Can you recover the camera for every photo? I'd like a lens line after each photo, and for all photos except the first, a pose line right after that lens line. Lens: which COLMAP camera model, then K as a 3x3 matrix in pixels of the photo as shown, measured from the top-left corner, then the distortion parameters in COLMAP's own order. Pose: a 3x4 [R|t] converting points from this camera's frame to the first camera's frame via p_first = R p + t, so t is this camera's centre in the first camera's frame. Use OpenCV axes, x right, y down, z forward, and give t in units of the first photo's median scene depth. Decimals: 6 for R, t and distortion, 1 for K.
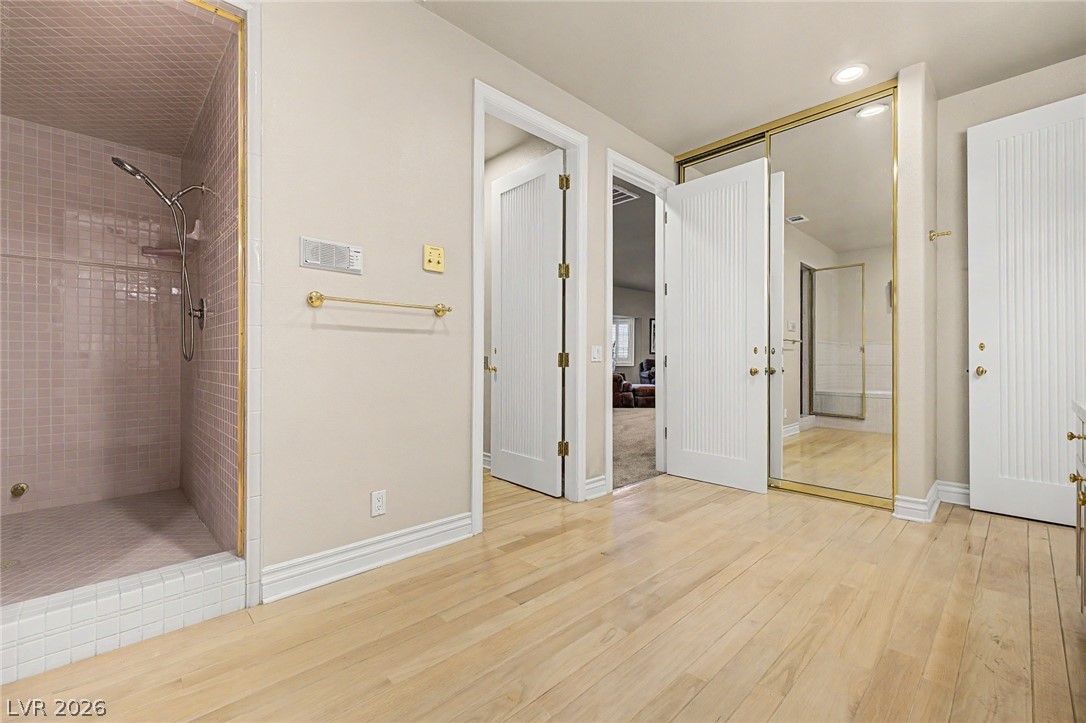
lens RADIAL K [[460.9, 0, 542.8], [0, 460.9, 357.8], [0, 0, 1]] dist [0.012508, 0.000115]
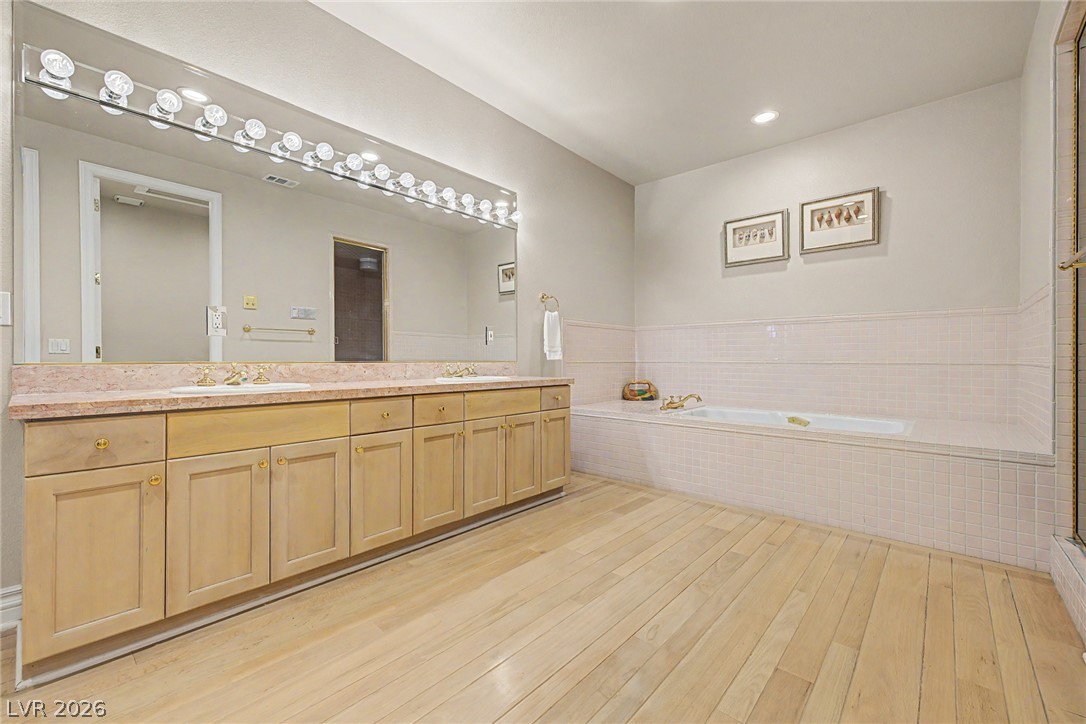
lens RADIAL K [[460.9, 0, 542.6], [0, 460.9, 358.2], [0, 0, 1]] dist [0.012508, 0.000115]
pose [[-0.996895, -0.000680, -0.078736, 0.450087], [-0.000729, 1.000000, 0.000602, 0.018021], [0.078735, 0.000658, -0.996895, 1.942503]]
